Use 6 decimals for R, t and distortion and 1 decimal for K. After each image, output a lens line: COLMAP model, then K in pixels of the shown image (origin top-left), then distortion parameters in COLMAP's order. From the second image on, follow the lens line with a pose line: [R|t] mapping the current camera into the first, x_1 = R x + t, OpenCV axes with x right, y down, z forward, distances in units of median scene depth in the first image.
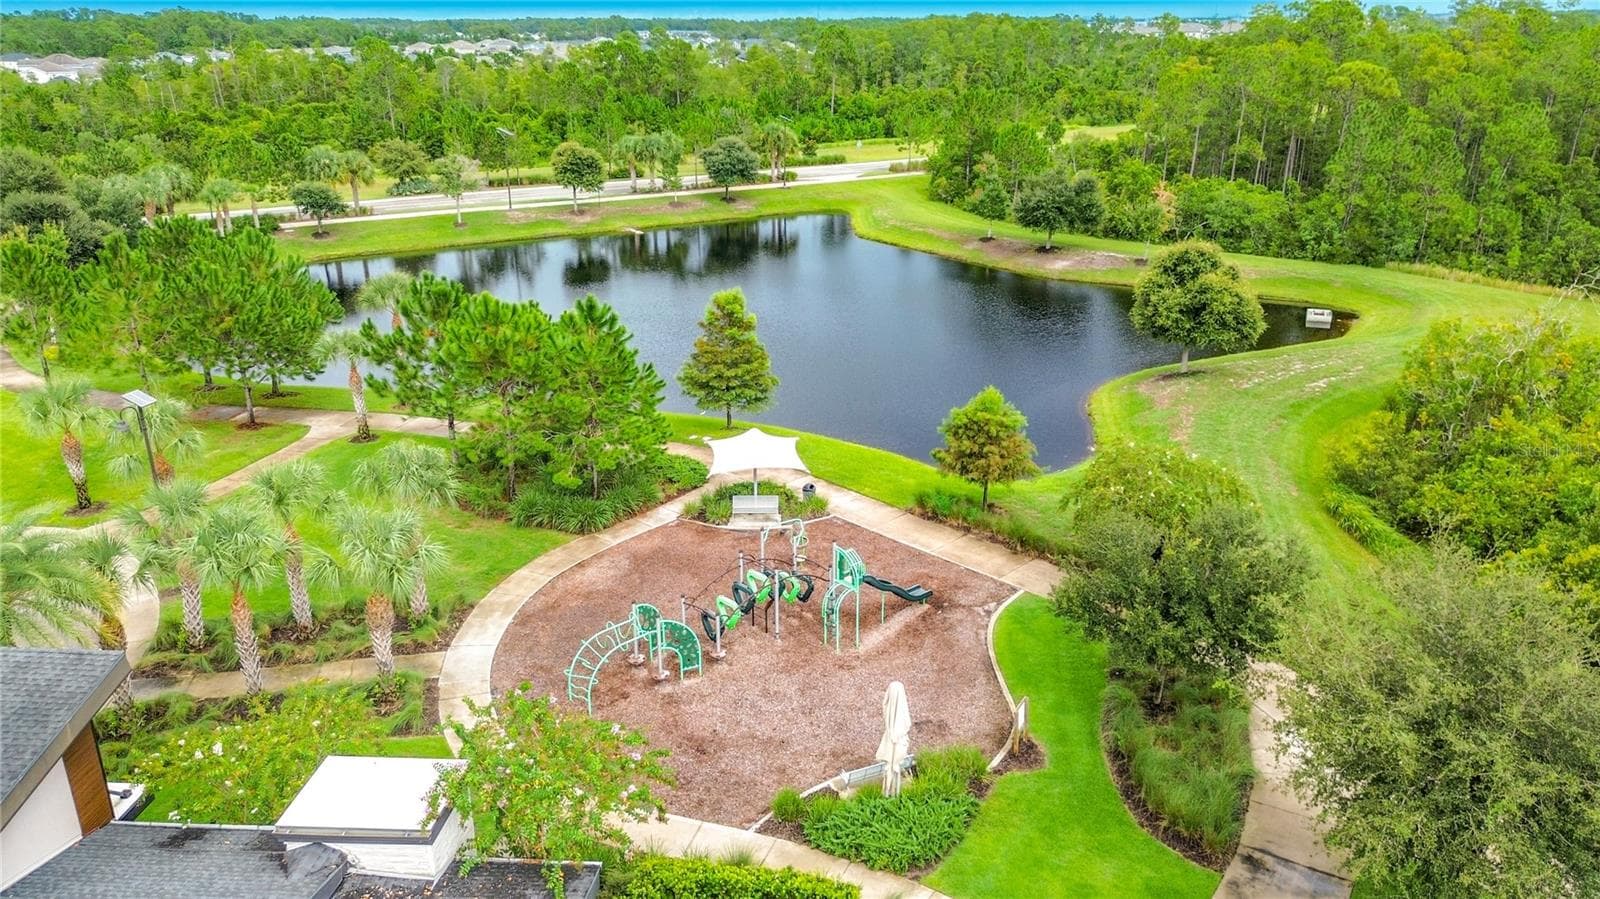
lens RADIAL K [[1153.2, 0, 786.3], [0, 1153.2, 447.7], [0, 0, 1]] dist [0.062479, -0.101211]
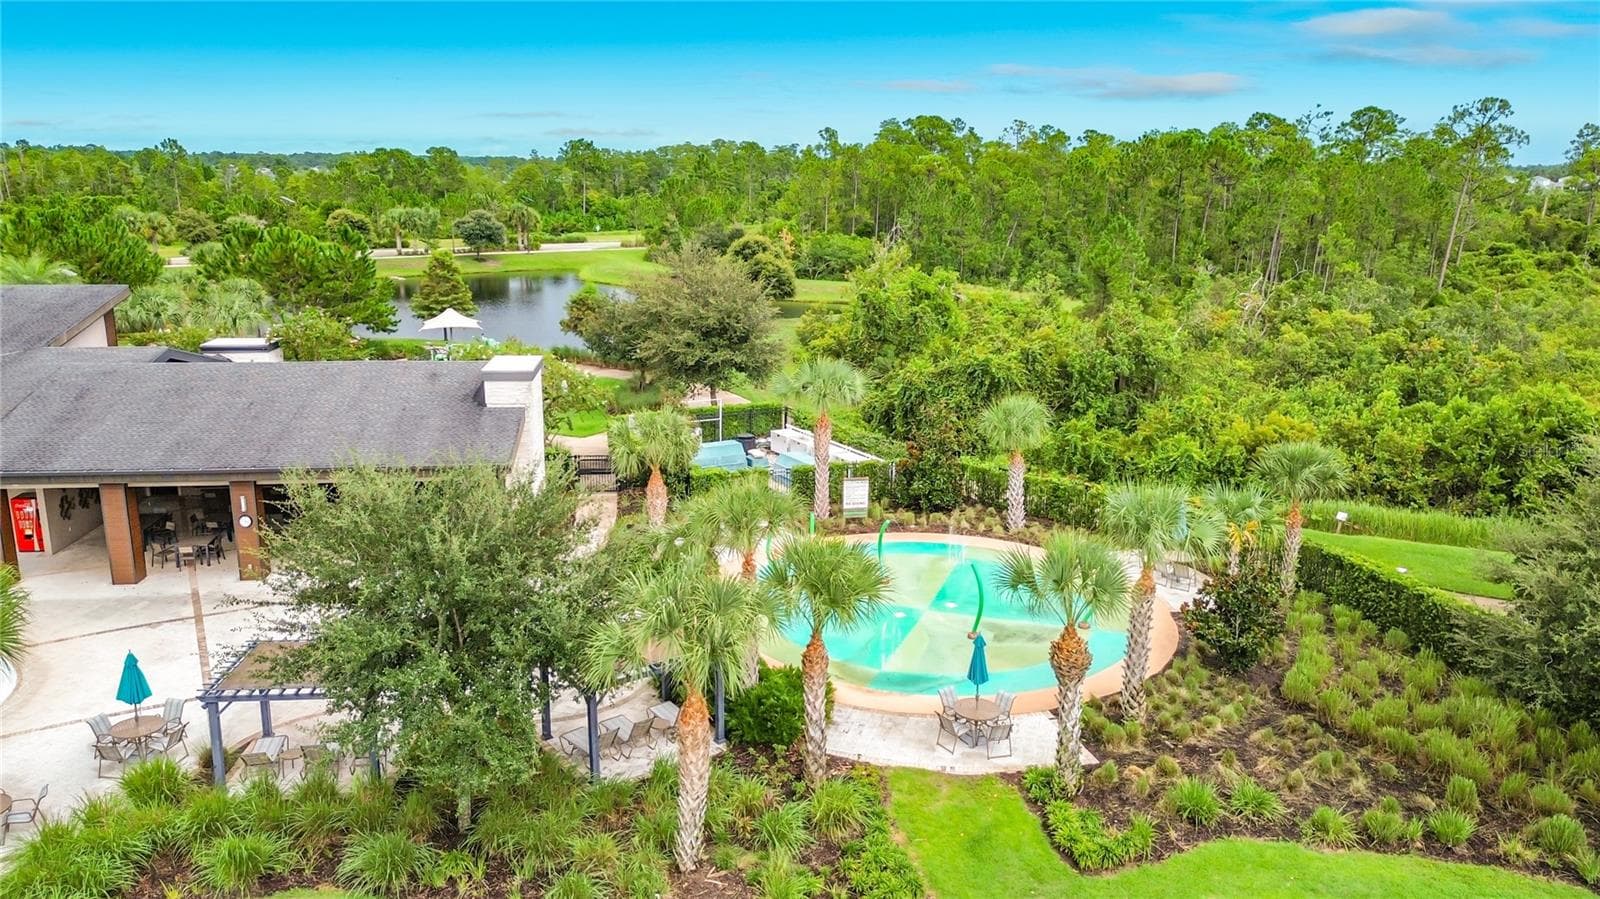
lens RADIAL K [[1153.2, 0, 786.3], [0, 1153.2, 447.7], [0, 0, 1]] dist [0.062479, -0.101211]
pose [[0.984654, -0.022848, 0.173018, 0.053069], [0.041891, 0.993352, -0.107226, 0.129261], [-0.169418, 0.112828, 0.979064, -0.238733]]
